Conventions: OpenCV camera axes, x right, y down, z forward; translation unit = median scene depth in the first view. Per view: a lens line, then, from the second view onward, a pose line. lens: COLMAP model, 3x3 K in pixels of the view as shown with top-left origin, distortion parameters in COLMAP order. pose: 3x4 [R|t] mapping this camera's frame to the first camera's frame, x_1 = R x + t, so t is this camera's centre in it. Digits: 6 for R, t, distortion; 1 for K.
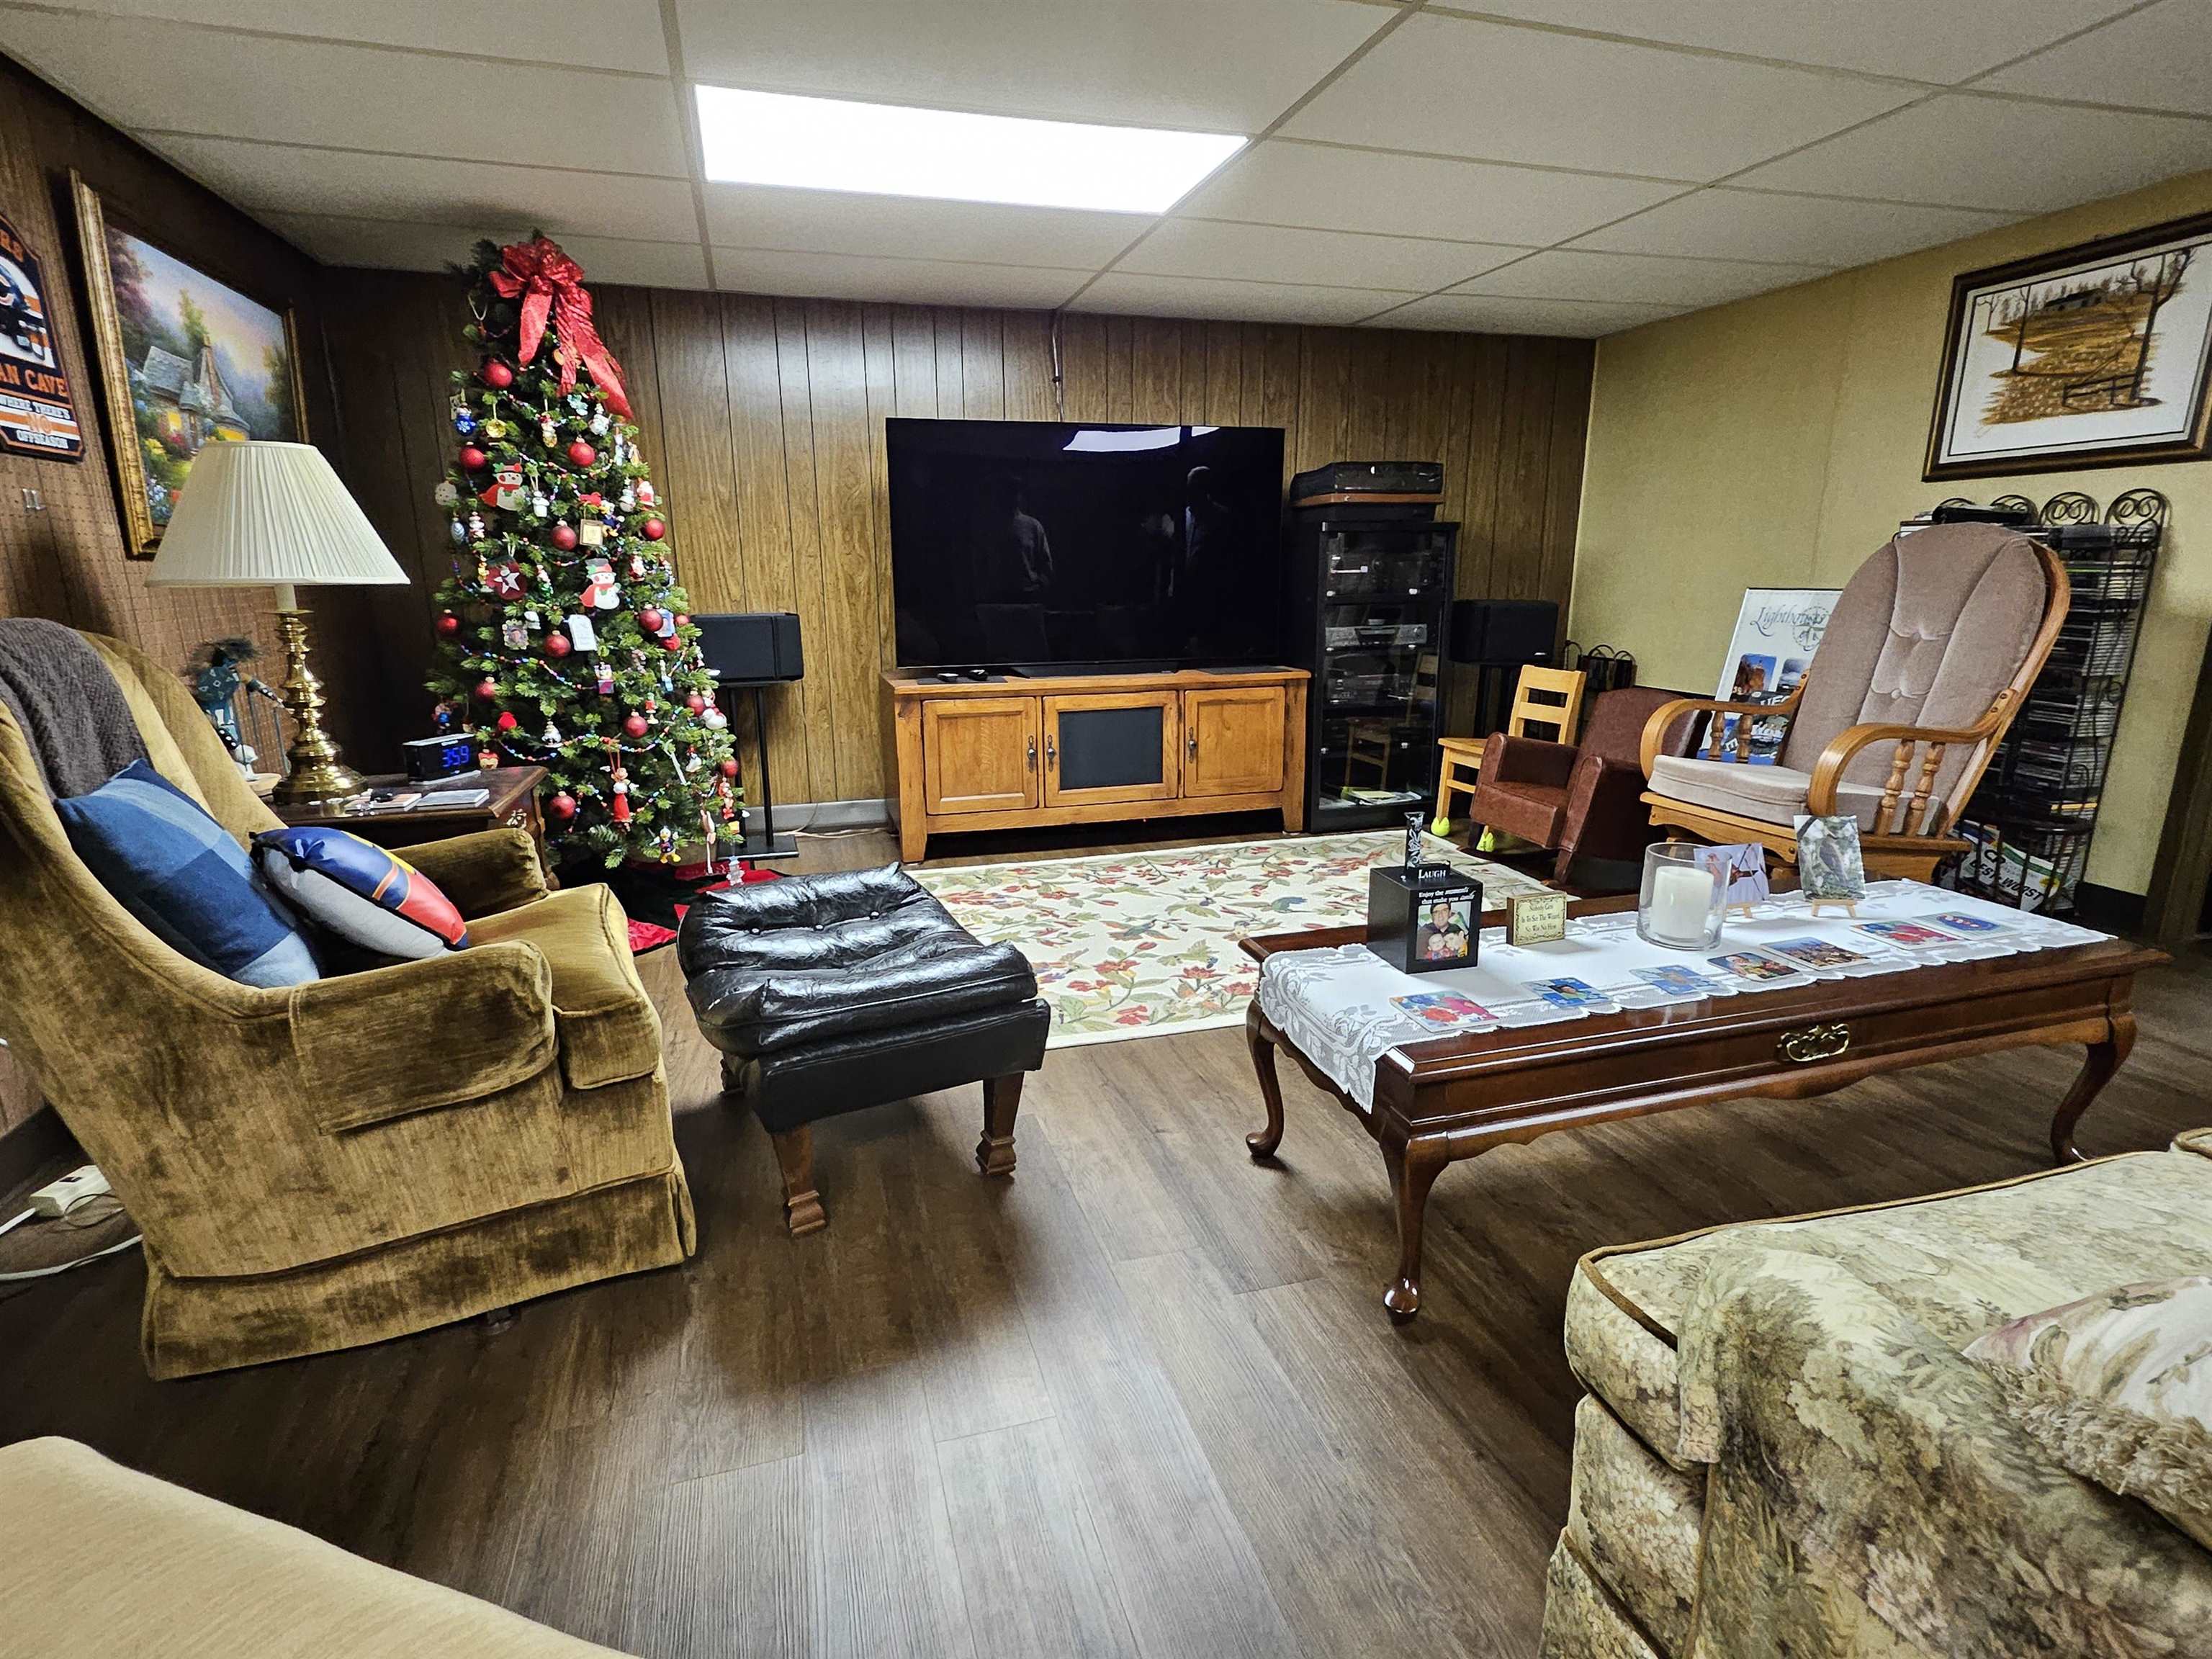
lens RADIAL K [[1156.6, 0, 1105.3], [0, 1156.6, 843.8], [0, 0, 1]] dist [-0.005504, 0.006757]
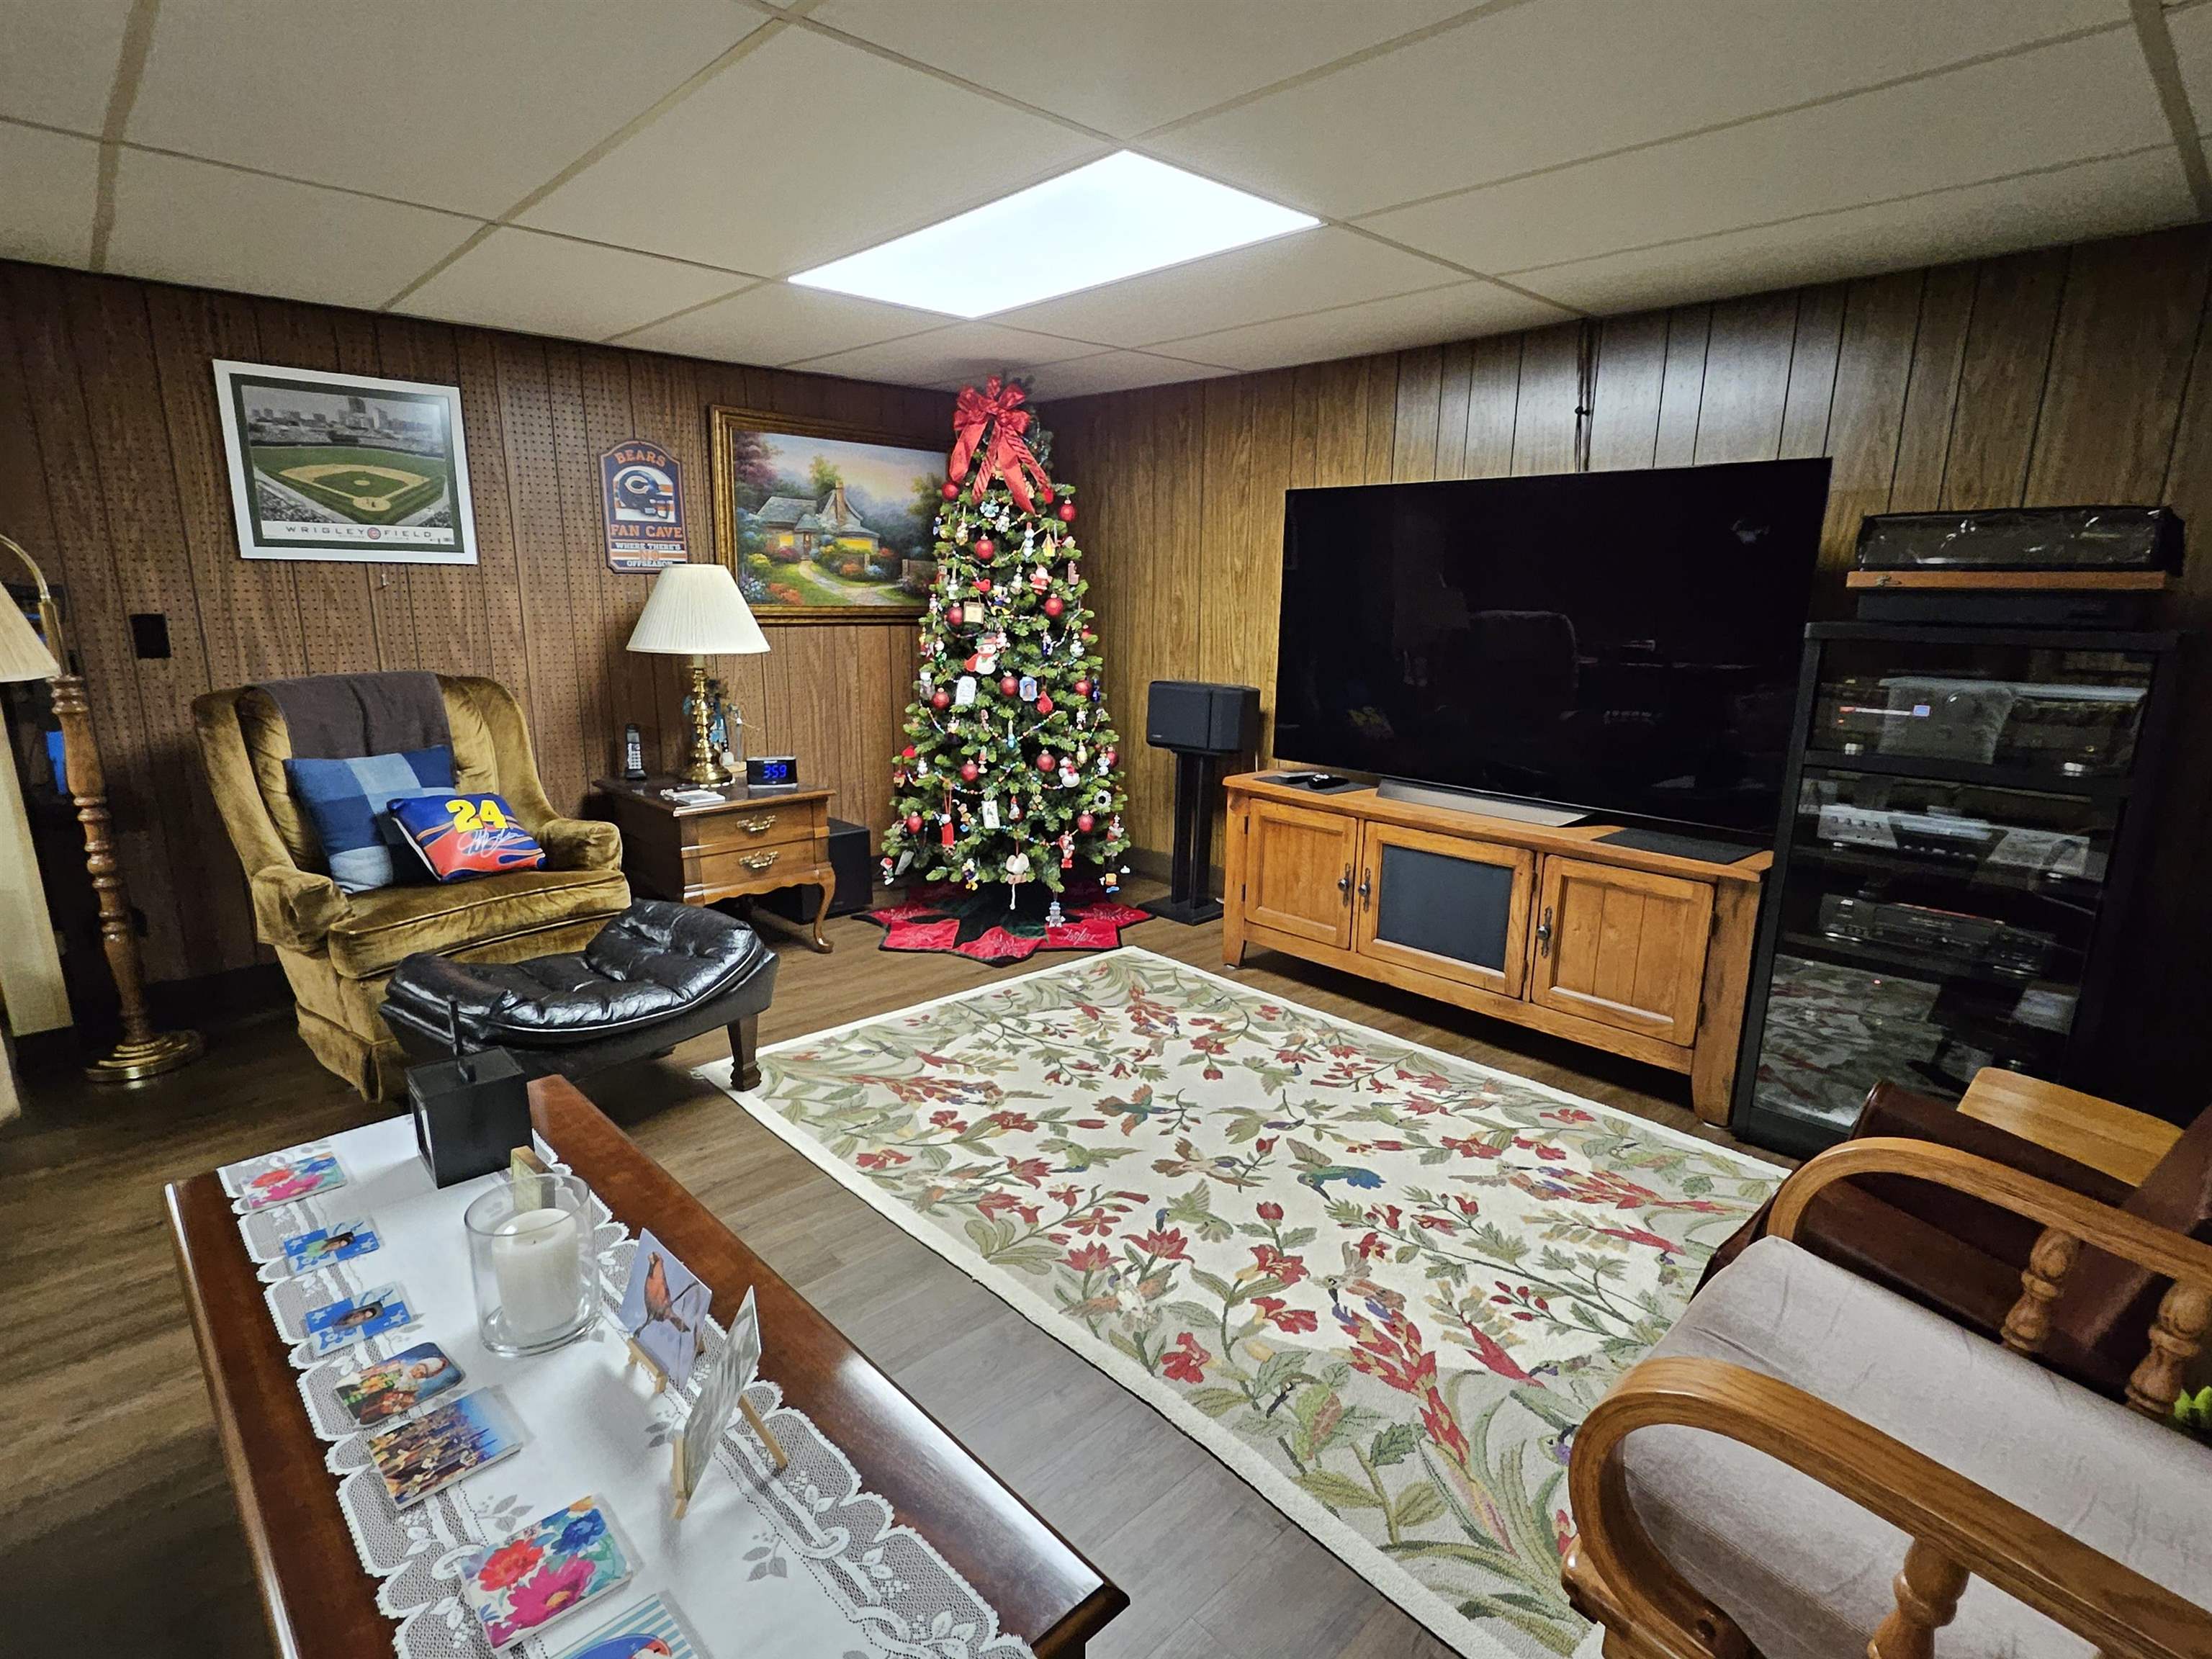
lens RADIAL K [[1156.6, 0, 1105.3], [0, 1156.6, 843.8], [0, 0, 1]] dist [-0.005504, 0.006757]
pose [[0.423047, 0.219649, -0.879082, 0.646246], [-0.223866, 0.965434, 0.133492, -0.196920], [0.878018, 0.140323, 0.457596, 0.515375]]
